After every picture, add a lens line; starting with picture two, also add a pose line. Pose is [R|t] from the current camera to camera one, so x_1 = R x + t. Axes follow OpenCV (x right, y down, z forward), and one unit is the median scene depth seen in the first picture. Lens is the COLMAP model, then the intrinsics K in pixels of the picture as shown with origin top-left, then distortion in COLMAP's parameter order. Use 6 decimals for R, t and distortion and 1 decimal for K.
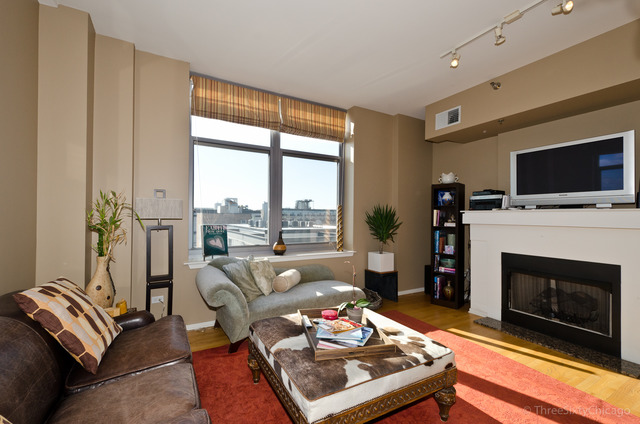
lens RADIAL K [[279.0, 0, 324.7], [0, 279.0, 211.9], [0, 0, 1]] dist [-0.002869, -0.010123]
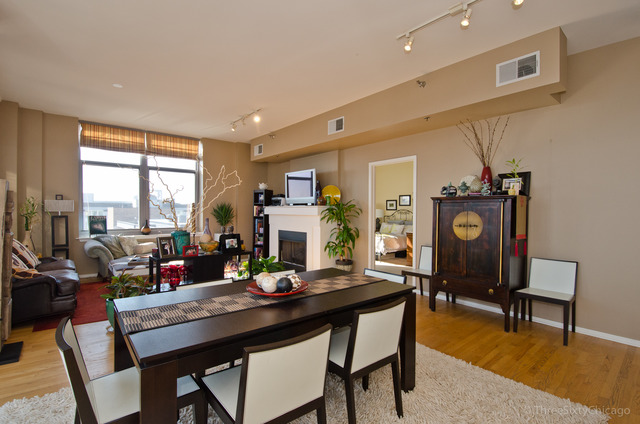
lens RADIAL K [[300.5, 0, 317.6], [0, 300.5, 211.9], [0, 0, 1]] dist [-0.010126, -0.000995]
pose [[0.981515, -0.005025, 0.191318, 0.461819], [0.001085, 0.999785, 0.020694, -0.008925], [-0.191381, -0.020103, 0.981310, -0.827216]]
